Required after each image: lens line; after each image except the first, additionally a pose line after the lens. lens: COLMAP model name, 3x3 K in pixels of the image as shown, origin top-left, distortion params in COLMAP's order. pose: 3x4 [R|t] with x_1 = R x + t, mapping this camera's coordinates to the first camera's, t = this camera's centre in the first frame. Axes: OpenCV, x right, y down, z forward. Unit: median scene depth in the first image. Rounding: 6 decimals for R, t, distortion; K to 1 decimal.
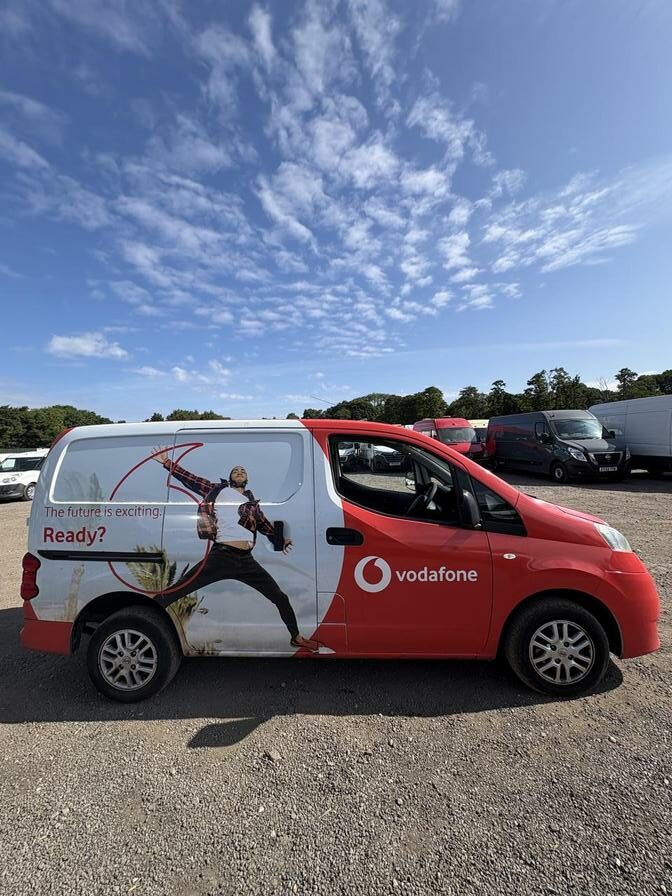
lens RADIAL K [[362.1, 0, 335.2], [0, 362.1, 449.1], [0, 0, 1]] dist [-0.005961, 0.003017]
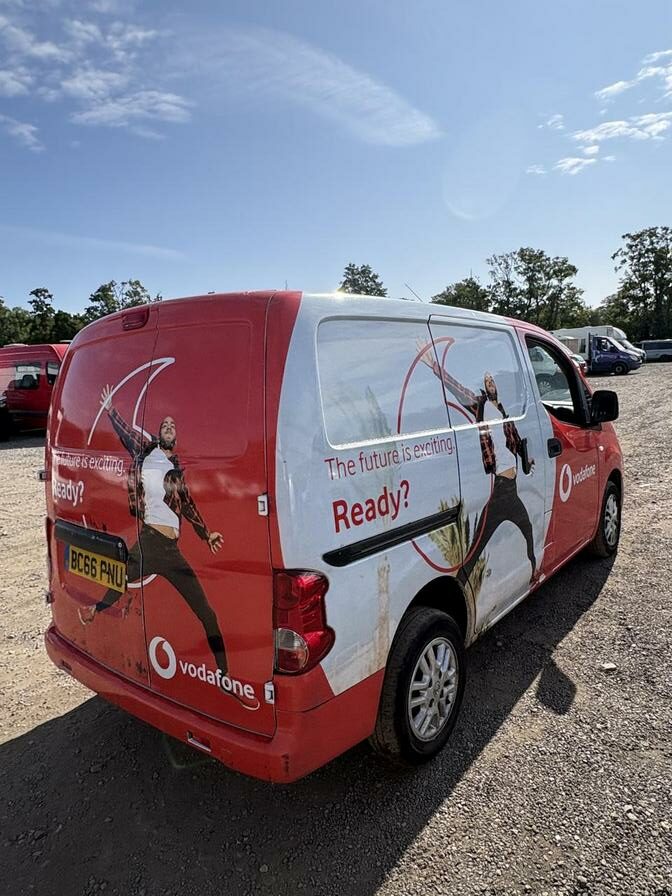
lens RADIAL K [[581.9, 0, 338.7], [0, 581.9, 449.5], [0, 0, 1]] dist [-0.000972, 0.002660]
pose [[0.578463, -0.103430, 0.809124, -1.406746], [0.042241, 0.994396, 0.096914, 0.076089], [-0.814614, -0.021883, 0.579591, 0.559104]]
